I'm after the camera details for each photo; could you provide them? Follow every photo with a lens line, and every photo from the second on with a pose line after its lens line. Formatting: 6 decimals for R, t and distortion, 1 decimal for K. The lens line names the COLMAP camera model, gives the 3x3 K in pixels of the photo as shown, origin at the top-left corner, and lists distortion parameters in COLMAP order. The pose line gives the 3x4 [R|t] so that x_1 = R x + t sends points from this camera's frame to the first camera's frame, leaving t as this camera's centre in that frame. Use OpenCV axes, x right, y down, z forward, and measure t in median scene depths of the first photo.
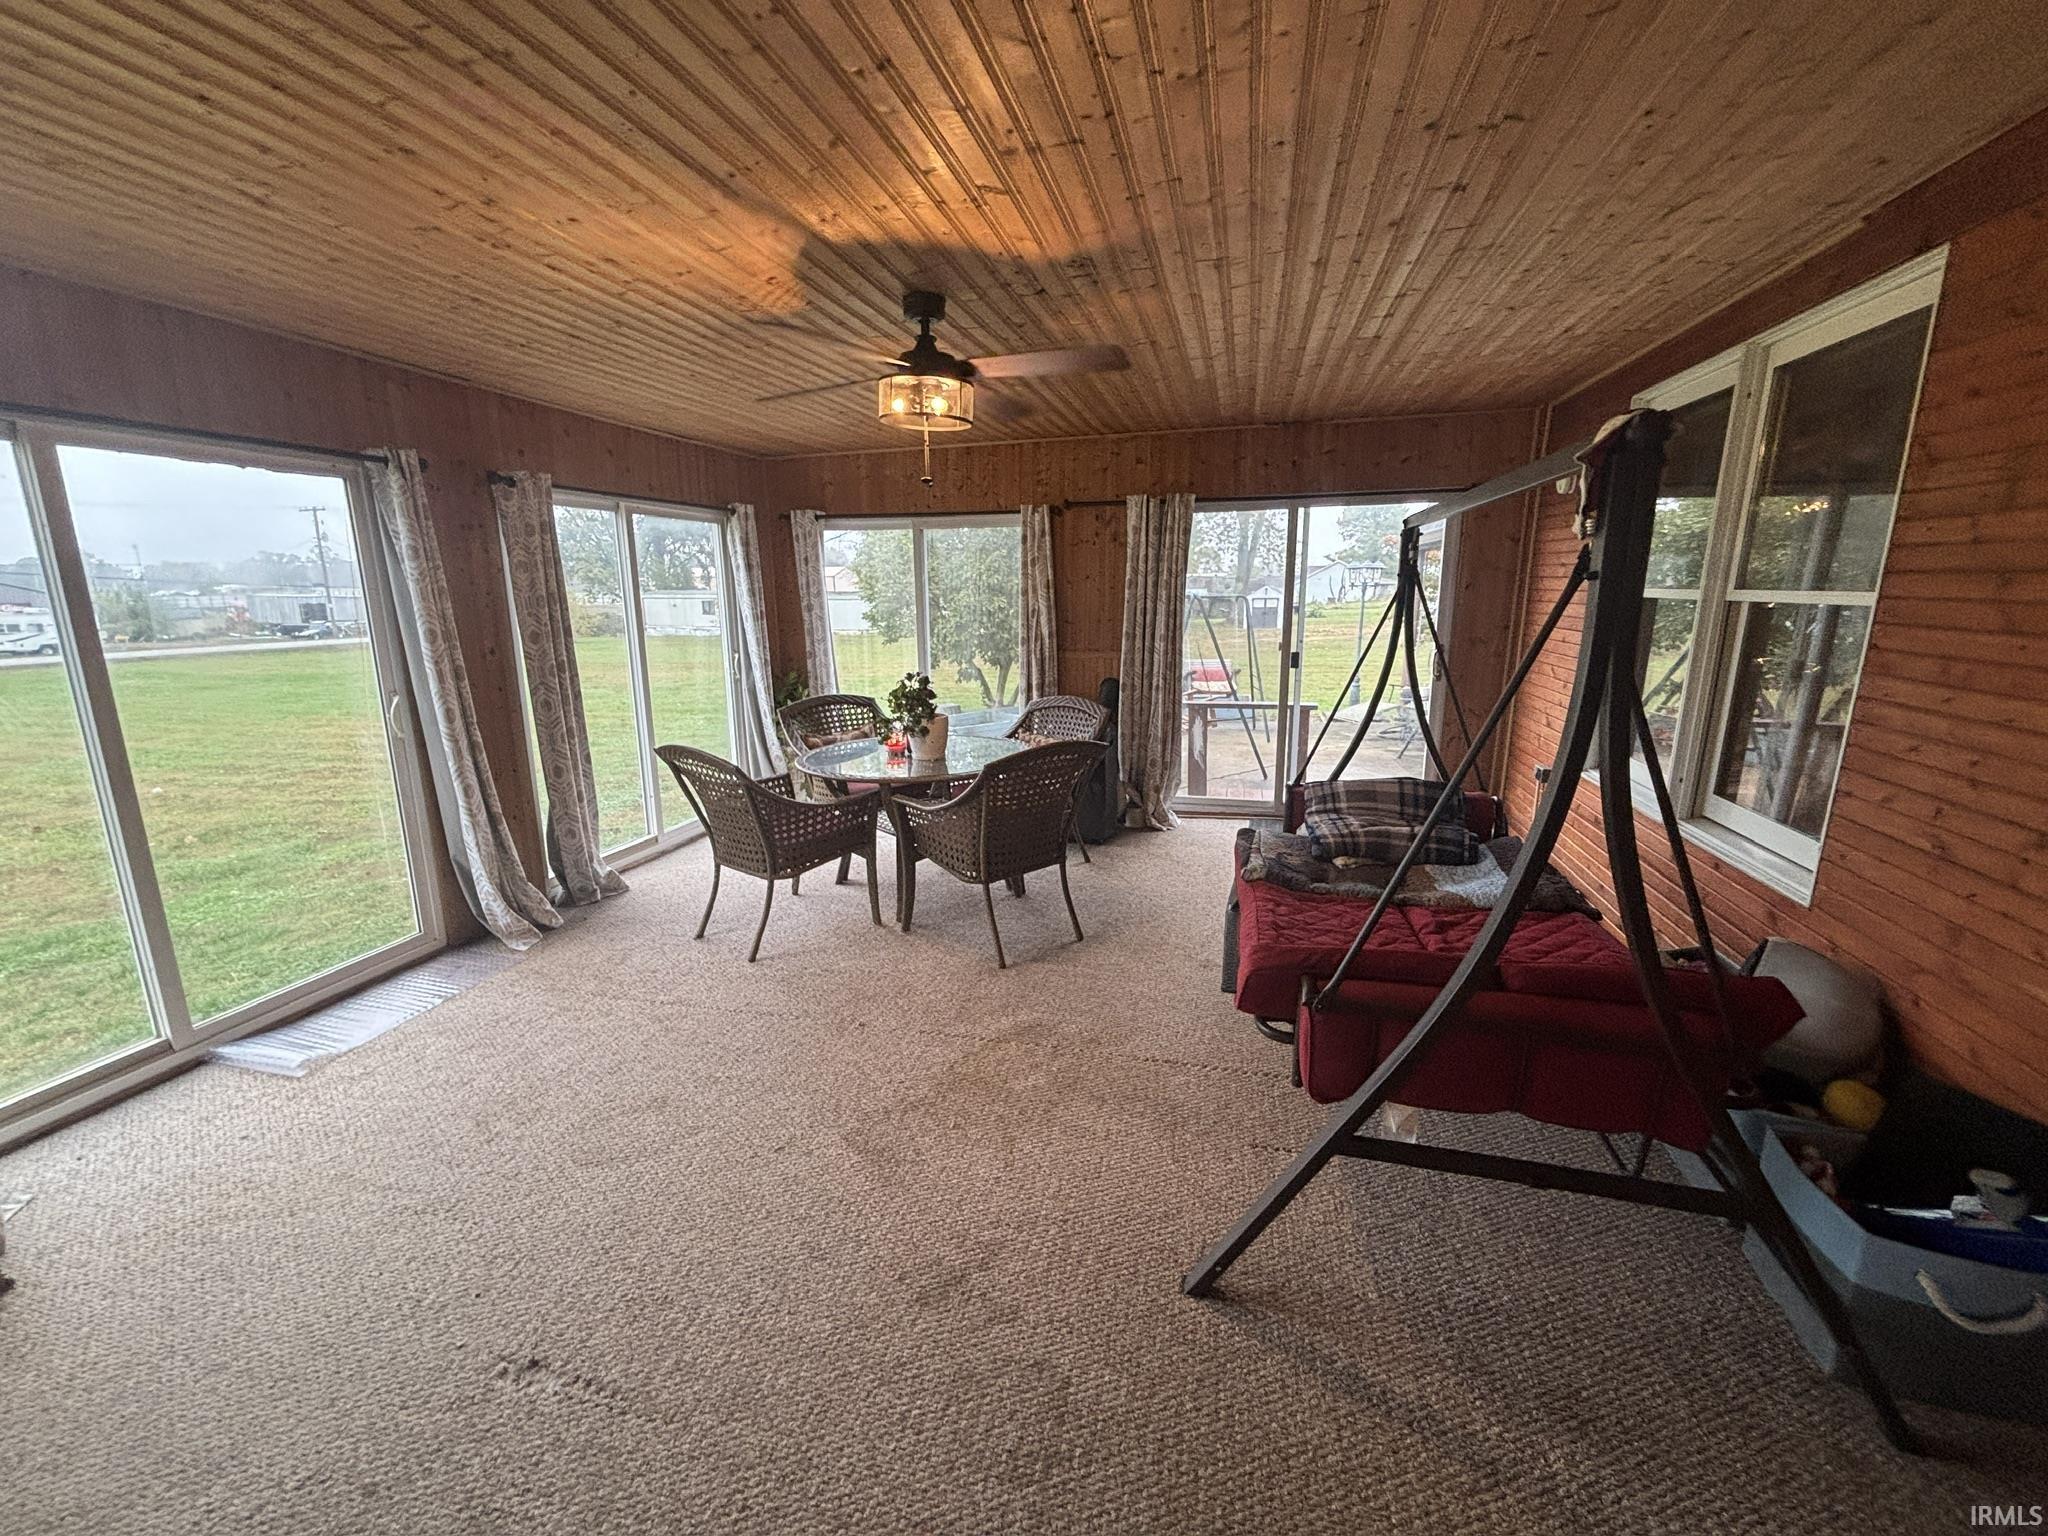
lens RADIAL K [[827.4, 0, 1027.6], [0, 827.4, 767.4], [0, 0, 1]] dist [0.000145, -0.000880]
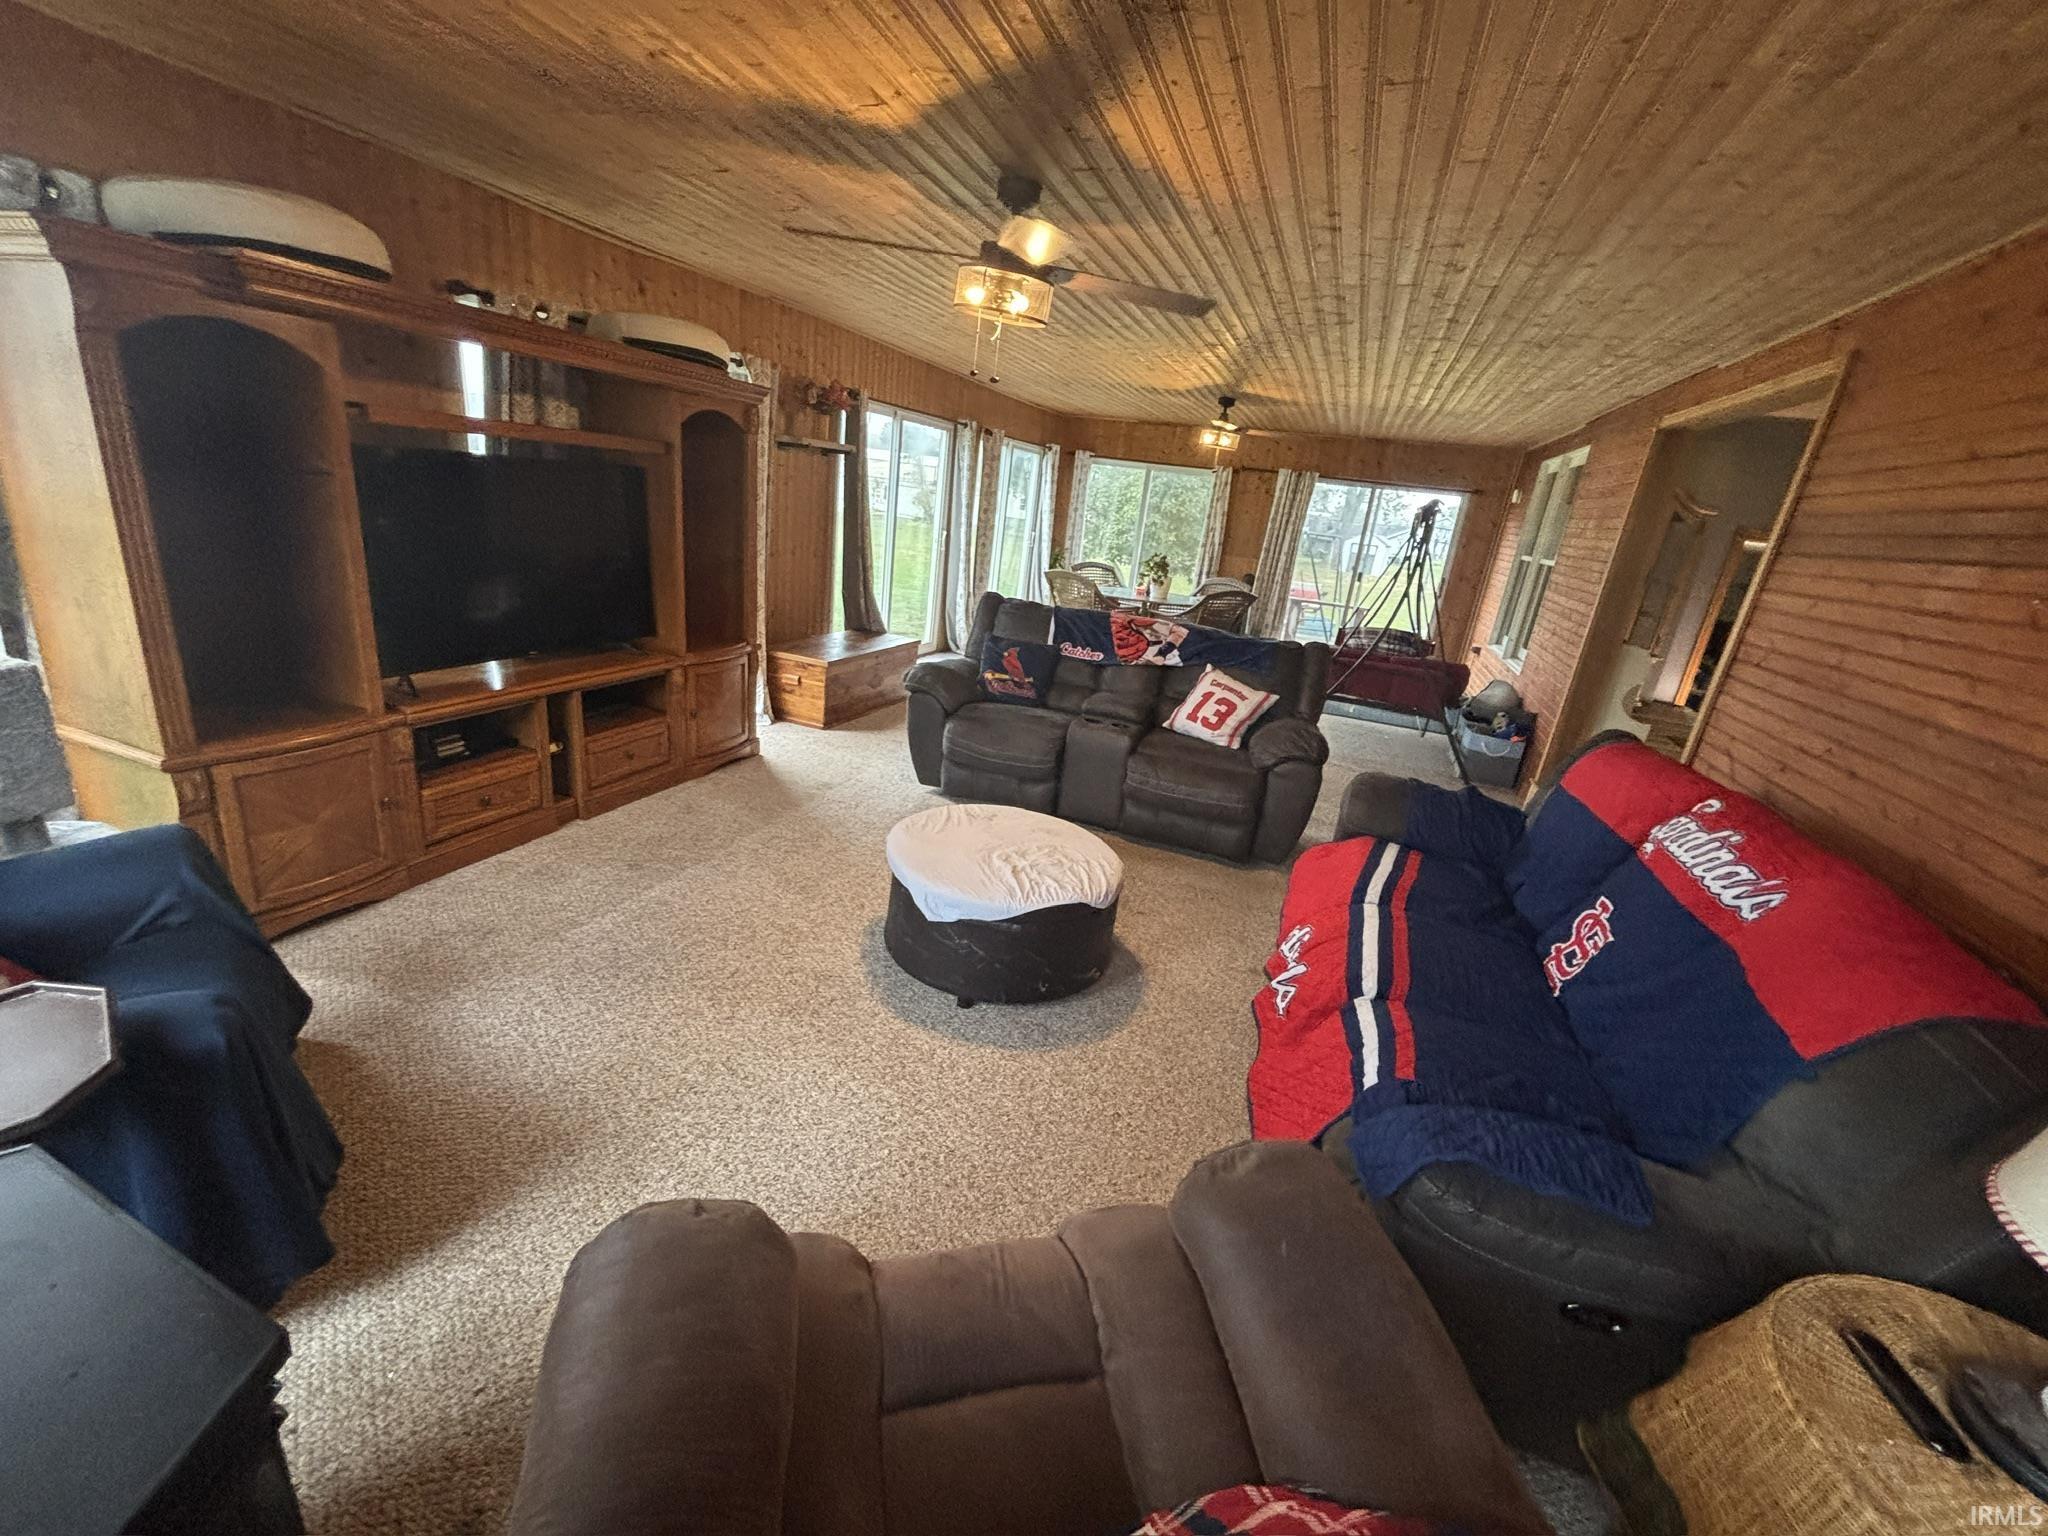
lens RADIAL K [[827.4, 0, 1017.0], [0, 827.4, 769.9], [0, 0, 1]] dist [0.000145, -0.000880]
pose [[0.982942, 0.159417, -0.091714, -0.157469], [-0.149649, 0.983143, 0.105047, 0.190576], [0.106914, -0.089530, 0.990229, -0.817939]]
